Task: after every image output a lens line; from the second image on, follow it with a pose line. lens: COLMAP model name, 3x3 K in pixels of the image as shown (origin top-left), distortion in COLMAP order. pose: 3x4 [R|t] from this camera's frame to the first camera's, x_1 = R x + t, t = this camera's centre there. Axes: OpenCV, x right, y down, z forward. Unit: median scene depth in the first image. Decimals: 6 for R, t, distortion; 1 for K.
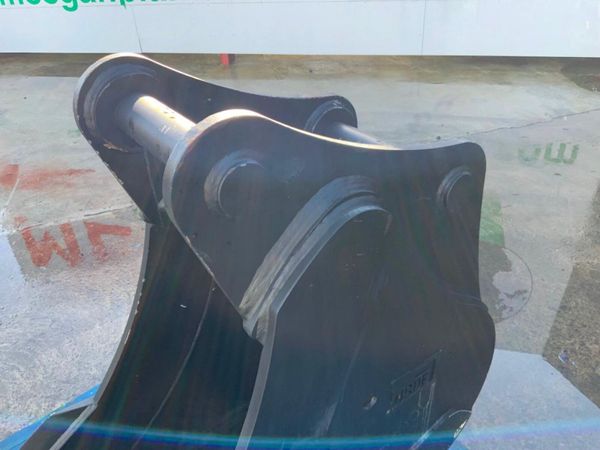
lens RADIAL K [[492.8, 0, 302.7], [0, 492.8, 231.4], [0, 0, 1]] dist [0.048497, -0.092132]
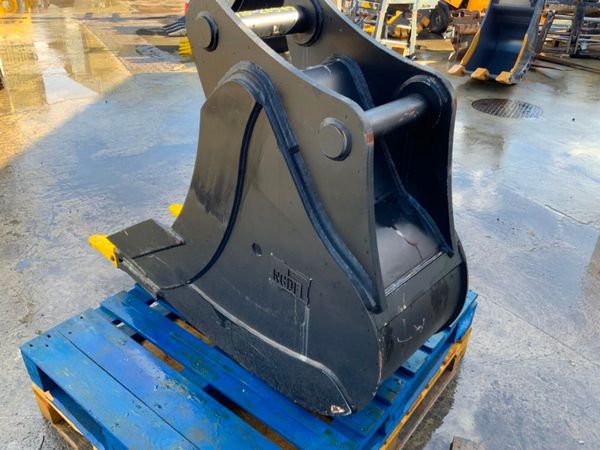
lens RADIAL K [[496.5, 0, 300.0], [0, 496.5, 225.0], [0, 0, 1]] dist [0.054901, -0.090727]
pose [[0.167036, 0.540799, -0.824400, 0.235148], [-0.572718, 0.733836, 0.365348, -0.053969], [0.802554, 0.411122, 0.432303, 0.082261]]
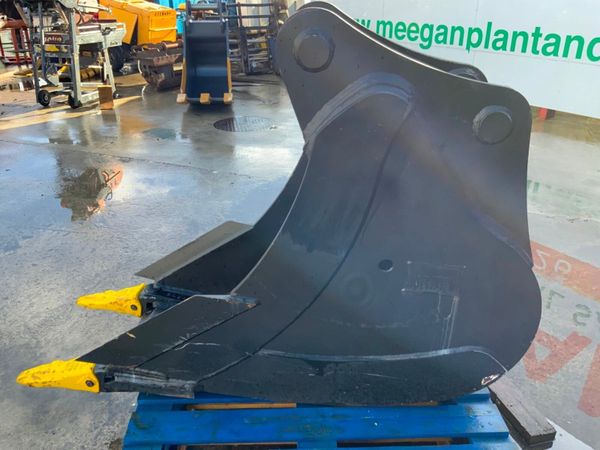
lens RADIAL K [[494.9, 0, 300.0], [0, 494.9, 225.0], [0, 0, 1]] dist [0.049284, -0.113890]
pose [[0.763171, 0.328630, -0.556393, 0.122979], [-0.392619, 0.919689, 0.004676, 0.059893], [0.513246, 0.214882, 0.830906, -0.050689]]
